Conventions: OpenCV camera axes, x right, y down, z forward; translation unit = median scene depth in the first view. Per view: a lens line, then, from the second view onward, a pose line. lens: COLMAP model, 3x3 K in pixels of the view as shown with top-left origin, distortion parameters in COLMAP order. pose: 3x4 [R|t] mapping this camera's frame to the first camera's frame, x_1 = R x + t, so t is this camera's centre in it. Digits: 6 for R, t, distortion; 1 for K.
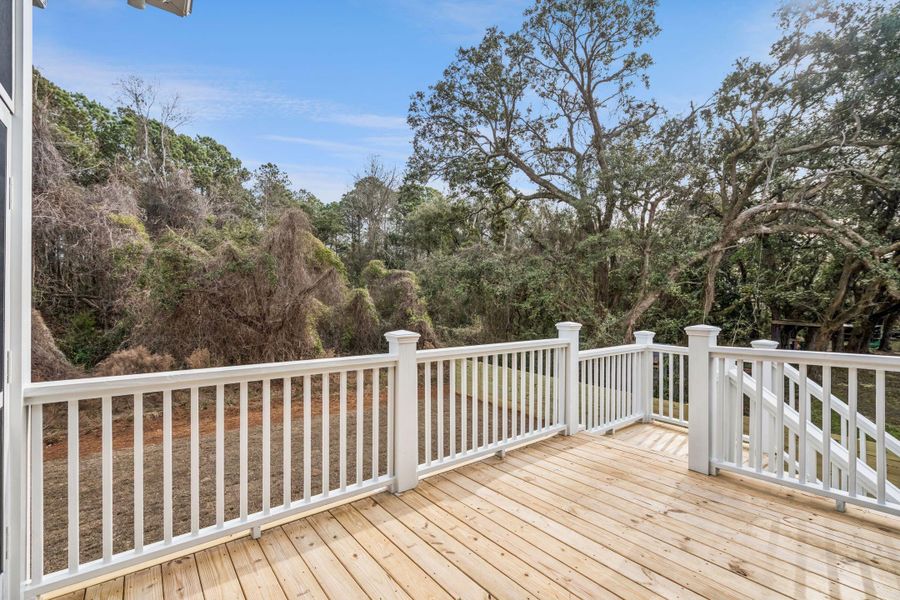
lens RADIAL K [[405.8, 0, 448.8], [0, 405.8, 295.7], [0, 0, 1]] dist [-0.001833, -0.000247]
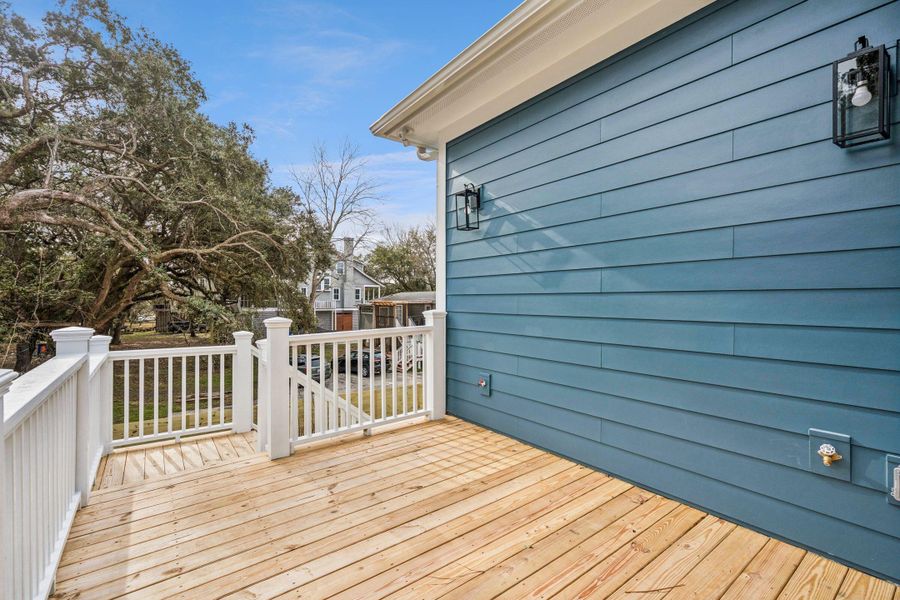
lens RADIAL K [[402.2, 0, 450.0], [0, 402.2, 300.0], [0, 0, 1]] dist [-0.003026, 0.000867]
pose [[0.019462, -0.006106, 0.999792, -0.373600], [-0.006679, 0.999958, 0.006237, 0.013938], [-0.999788, -0.006799, 0.019421, 0.487001]]
